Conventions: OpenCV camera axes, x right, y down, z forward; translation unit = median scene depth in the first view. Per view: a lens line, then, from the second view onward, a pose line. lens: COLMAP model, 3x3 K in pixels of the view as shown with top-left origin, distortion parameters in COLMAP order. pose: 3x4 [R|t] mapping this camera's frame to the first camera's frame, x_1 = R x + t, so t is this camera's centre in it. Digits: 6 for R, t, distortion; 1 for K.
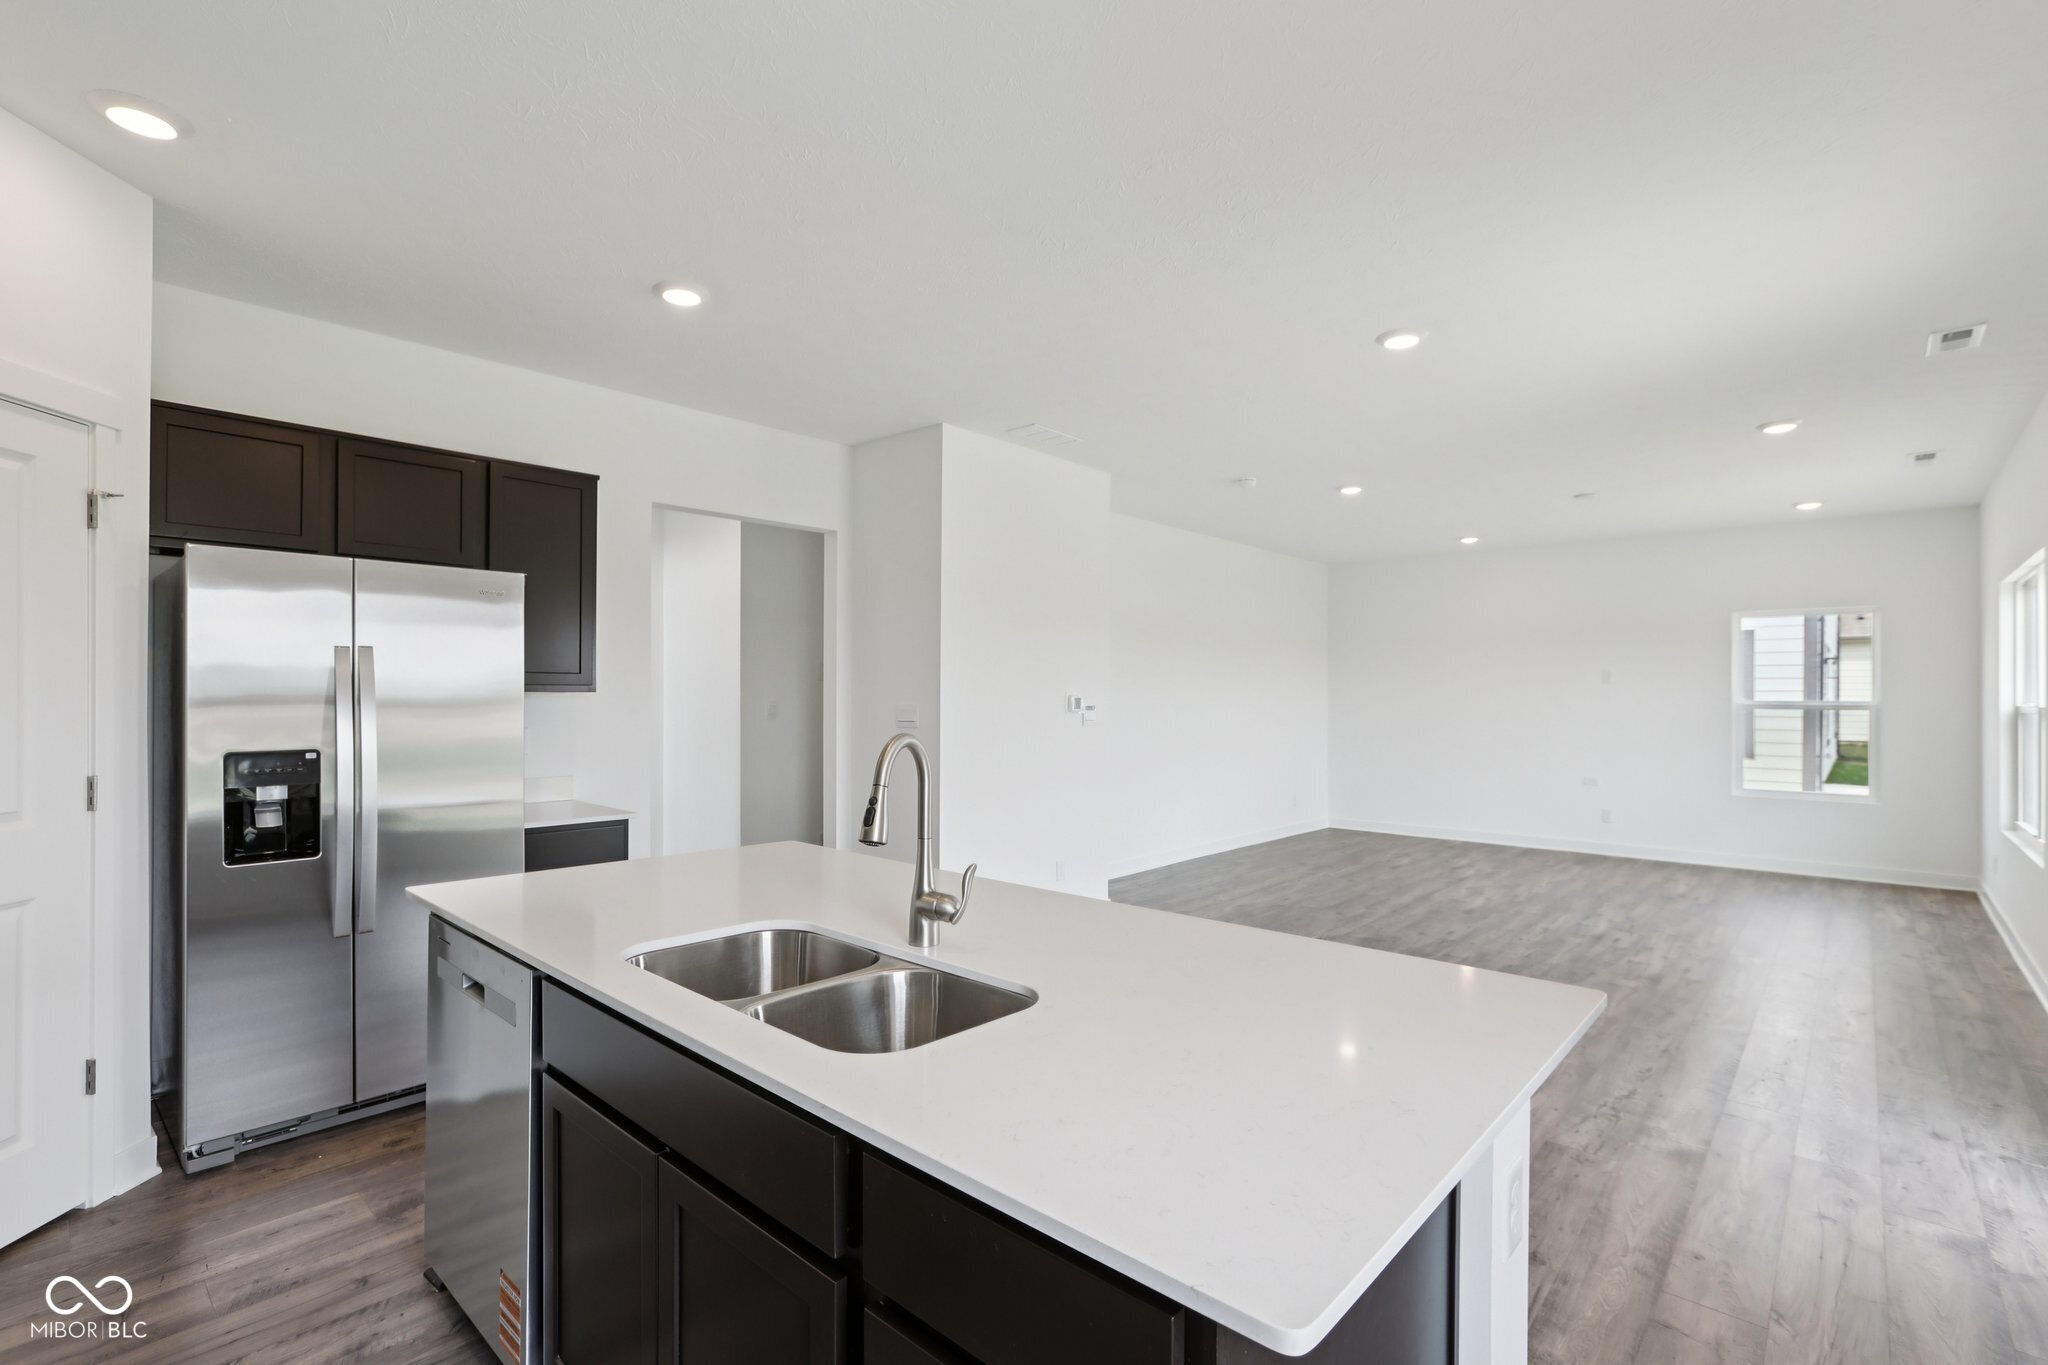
lens RADIAL K [[934.2, 0, 1029.5], [0, 934.2, 684.4], [0, 0, 1]] dist [-0.013932, 0.012471]
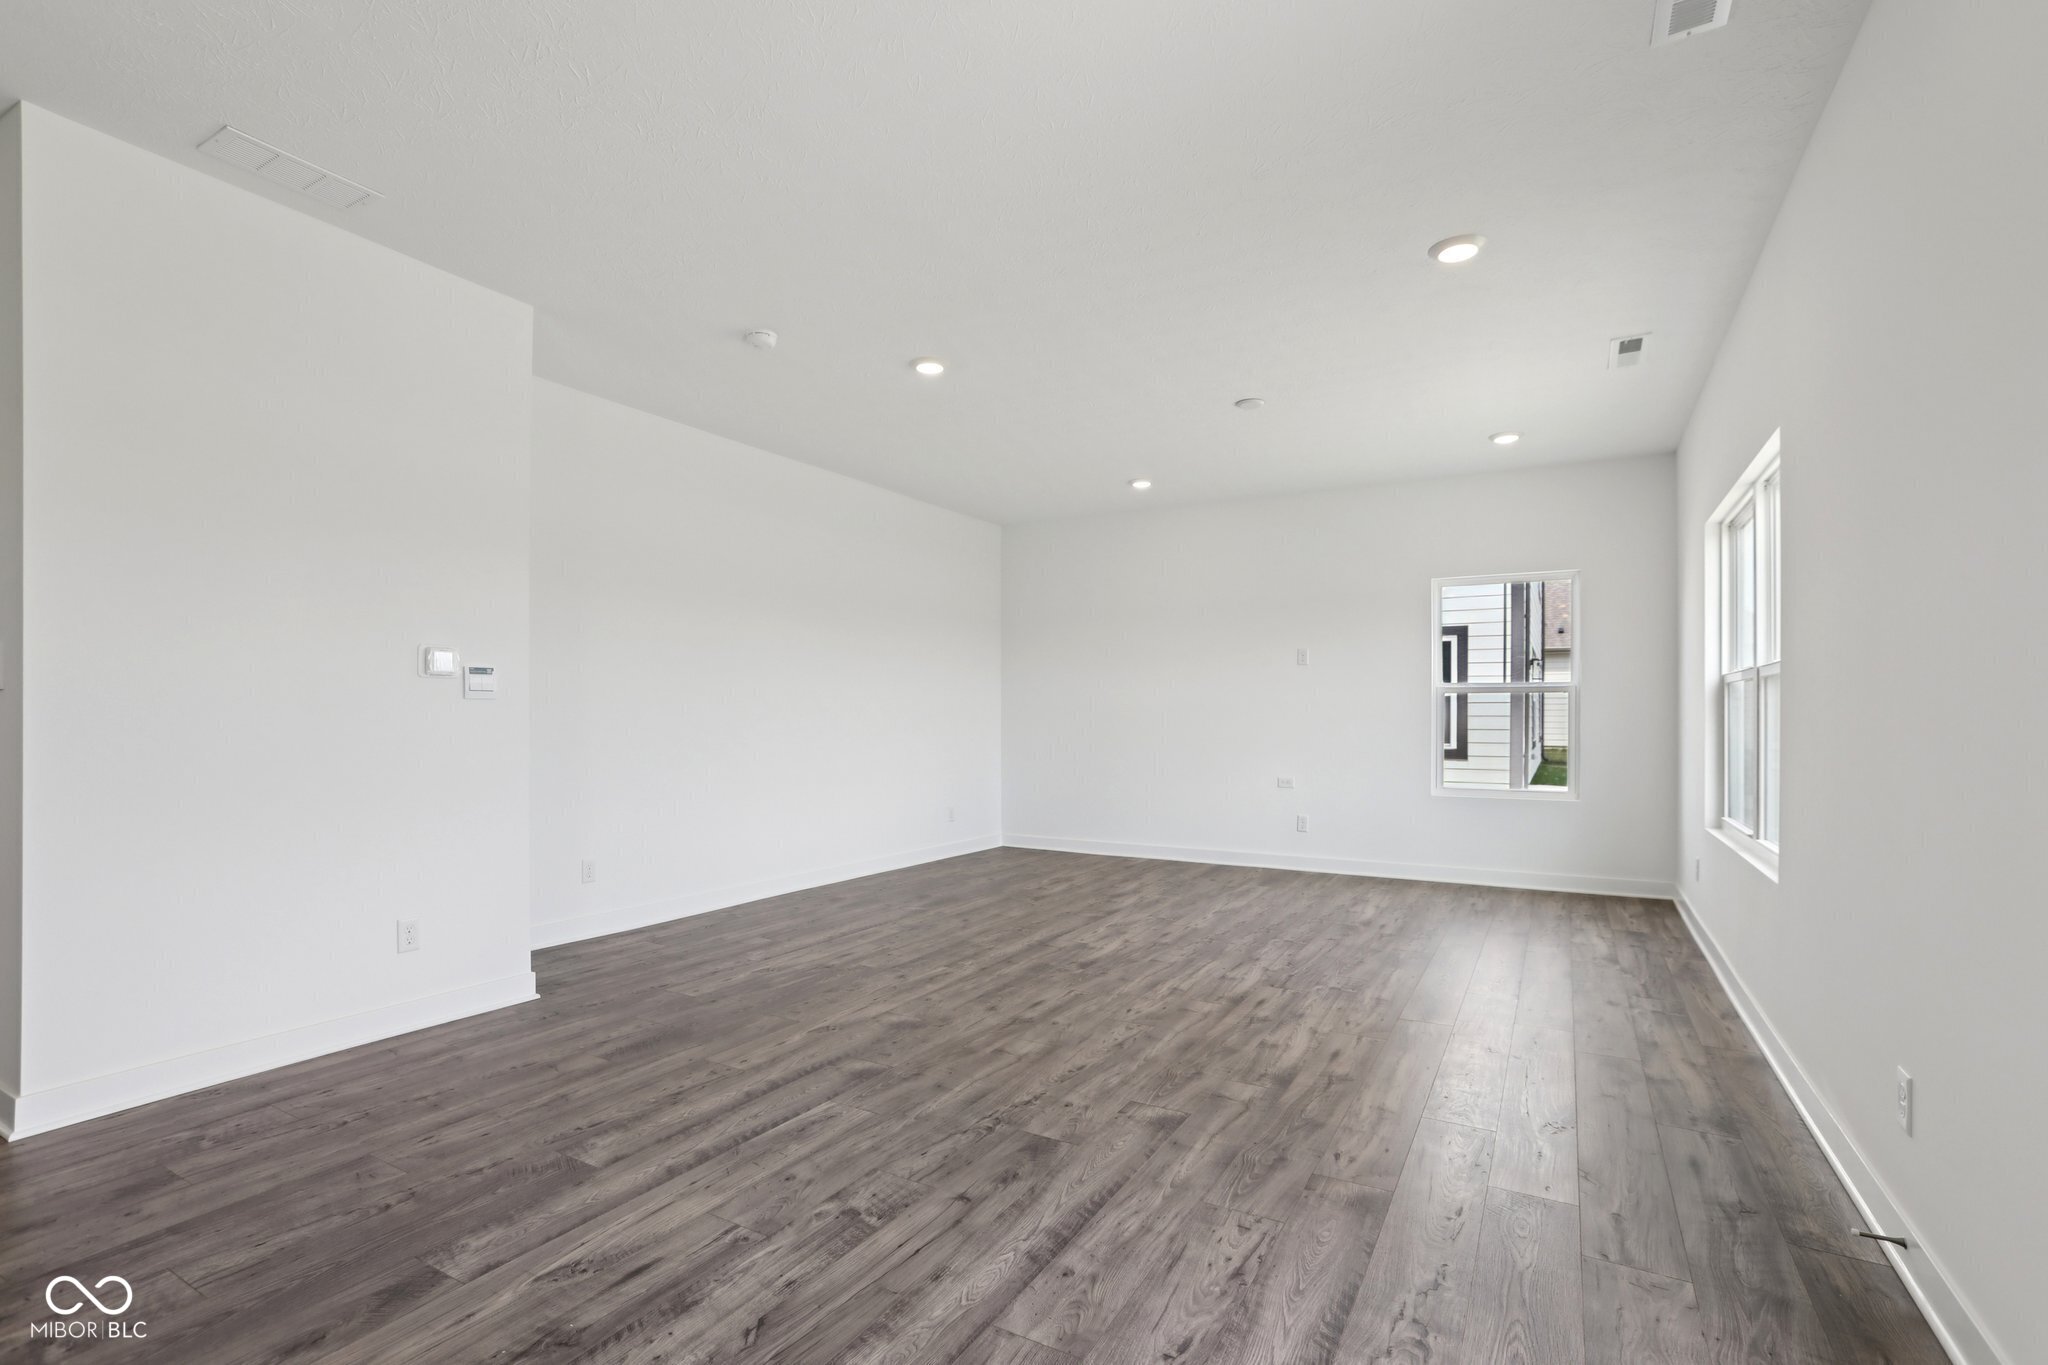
lens RADIAL K [[938.1, 0, 1007.9], [0, 938.1, 702.5], [0, 0, 1]] dist [-0.036780, 0.017019]
pose [[0.981747, -0.000007, 0.190192, 0.294872], [-0.000057, 1.000000, 0.000334, 0.046679], [-0.190192, -0.000339, 0.981747, 0.330756]]
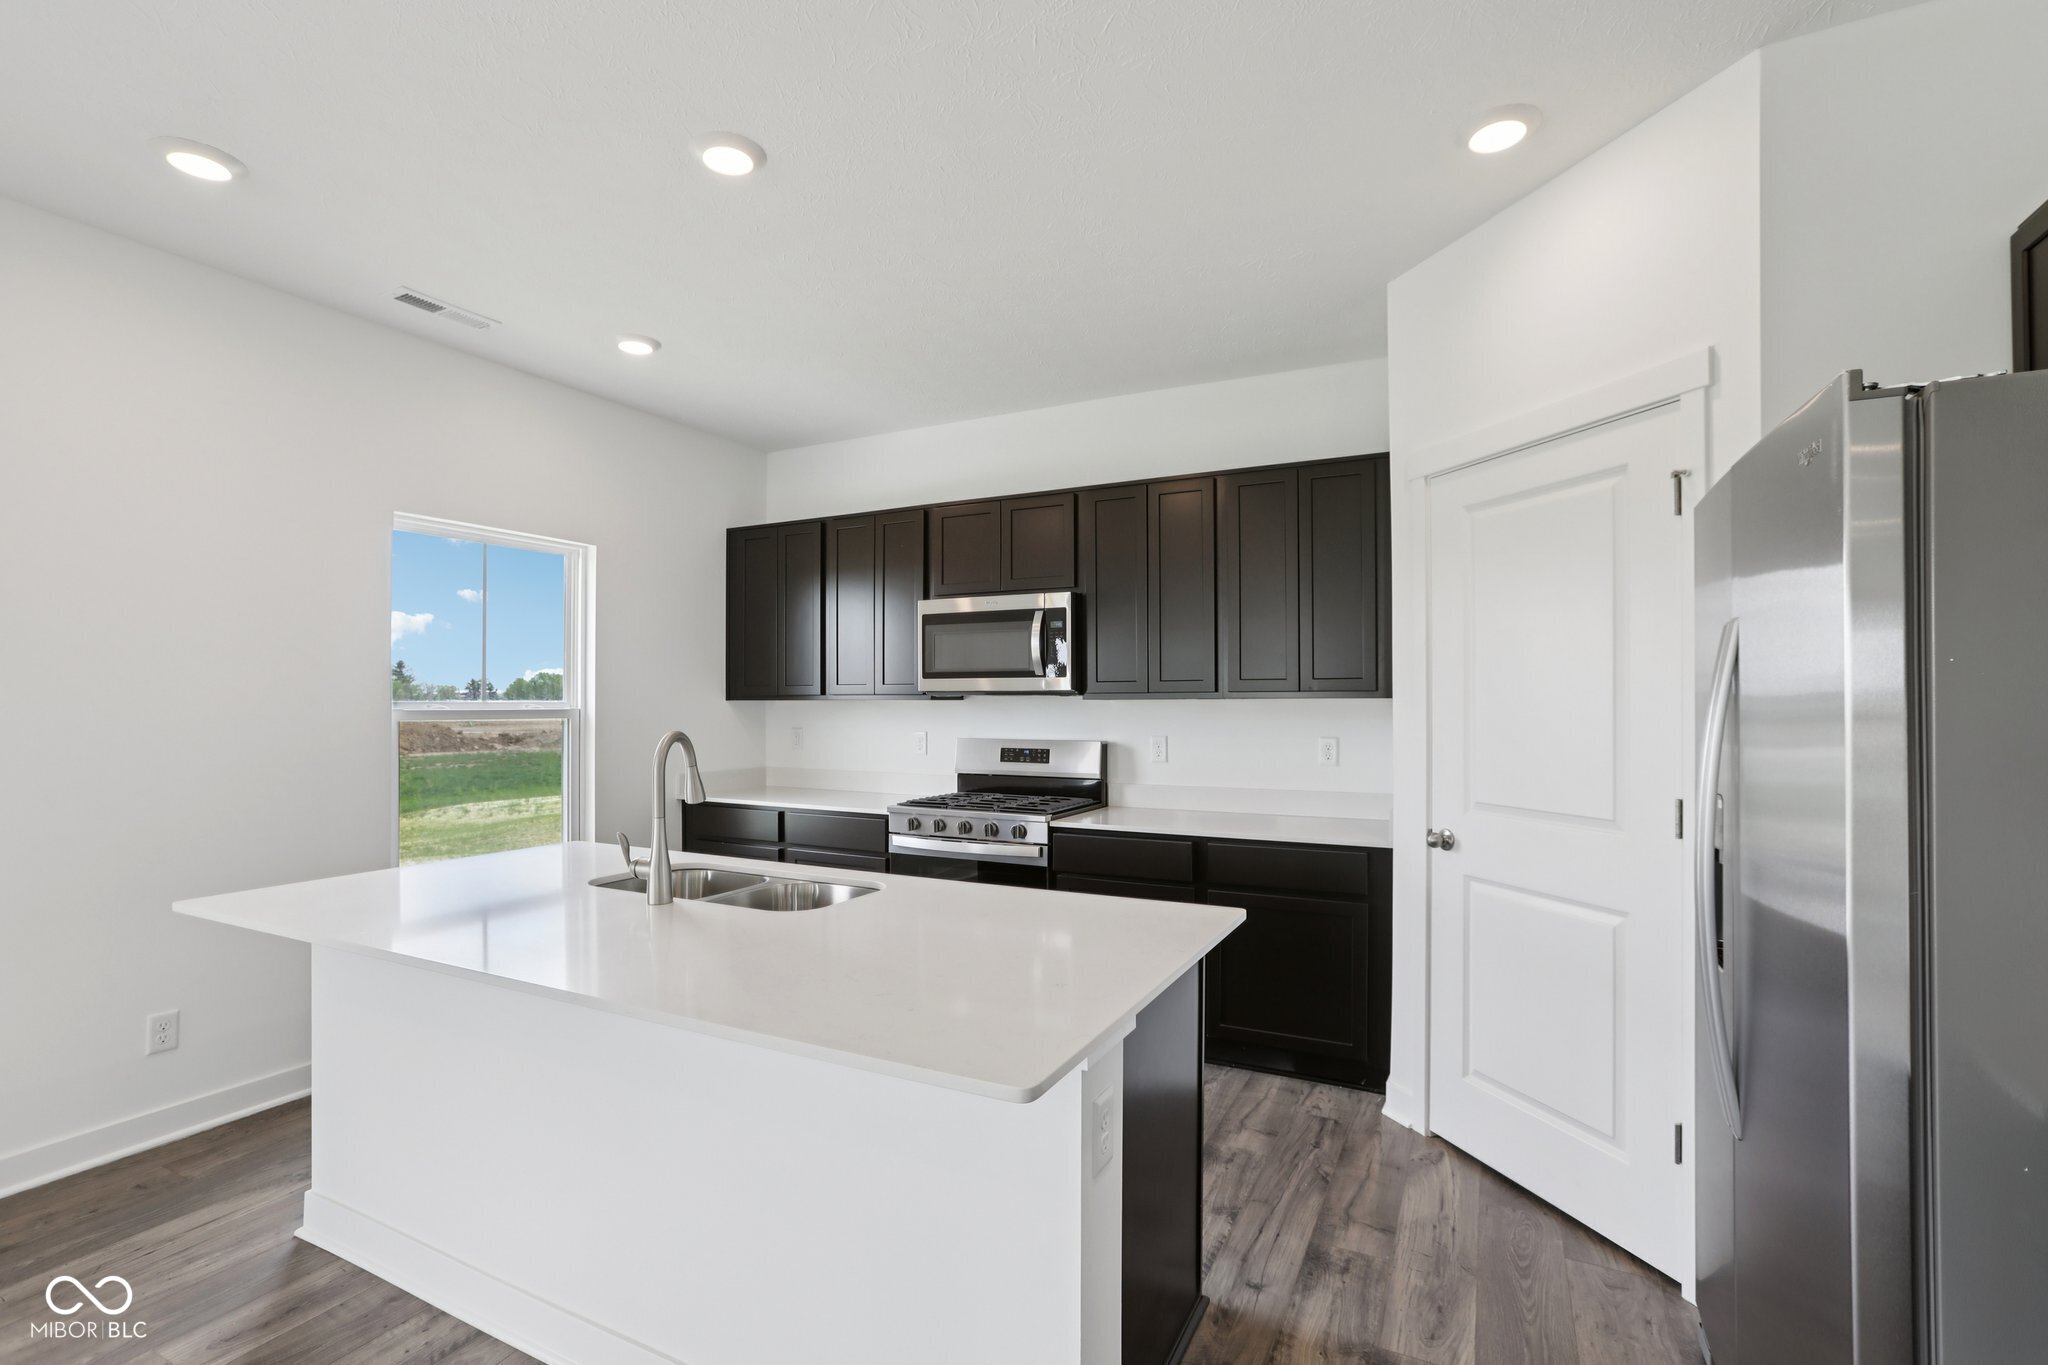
lens RADIAL K [[924.8, 0, 1004.9], [0, 924.8, 680.9], [0, 0, 1]] dist [-0.042713, 0.022027]
pose [[-0.970714, -0.011582, -0.239958, -0.079229], [-0.002695, 0.999299, -0.037331, 0.009441], [0.240222, -0.035591, -0.970065, 0.717400]]
